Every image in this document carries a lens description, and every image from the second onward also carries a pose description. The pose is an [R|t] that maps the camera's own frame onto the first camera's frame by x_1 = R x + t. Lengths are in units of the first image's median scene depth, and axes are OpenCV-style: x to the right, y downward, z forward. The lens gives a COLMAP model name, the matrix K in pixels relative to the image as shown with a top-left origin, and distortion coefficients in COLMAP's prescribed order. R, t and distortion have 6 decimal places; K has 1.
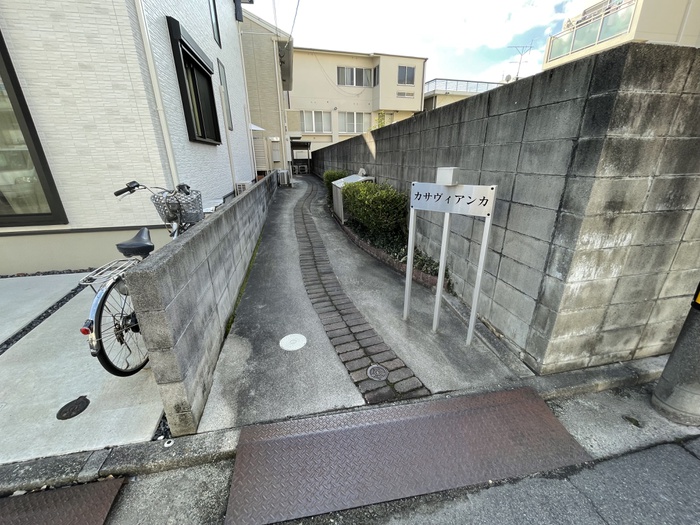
lens RADIAL K [[283.3, 0, 352.3], [0, 283.3, 262.2], [0, 0, 1]] dist [-0.002693, 0.000307]
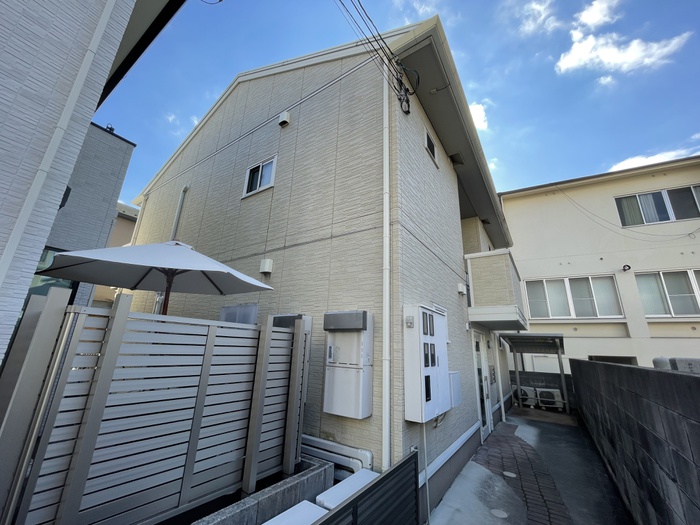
lens RADIAL K [[283.3, 0, 352.0], [0, 283.3, 268.0], [0, 0, 1]] dist [-0.002693, 0.000307]
pose [[0.705858, -0.165823, -0.688670, -0.057165], [-0.280434, 0.827362, -0.486651, -0.195599], [0.650477, 0.536634, 0.537498, 0.465758]]
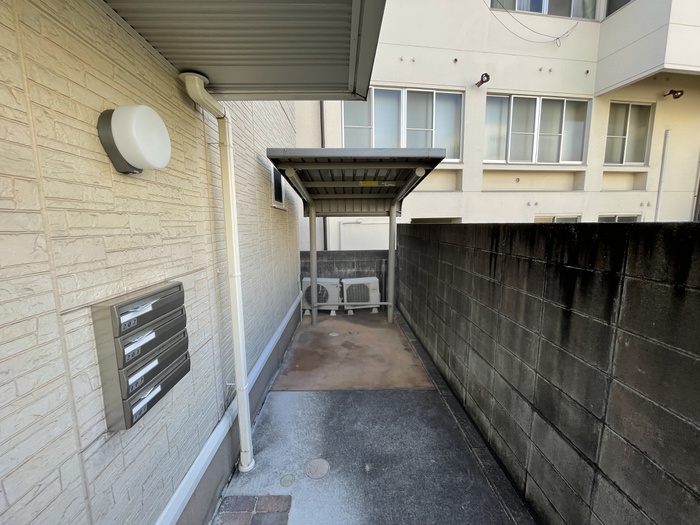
lens RADIAL K [[283.3, 0, 349.2], [0, 283.3, 261.3], [0, 0, 1]] dist [-0.002693, 0.000307]
pose [[0.985329, 0.028038, -0.168345, -0.139086], [-0.062466, 0.977213, -0.202861, -0.296475], [0.158821, 0.210400, 0.964628, 0.741184]]
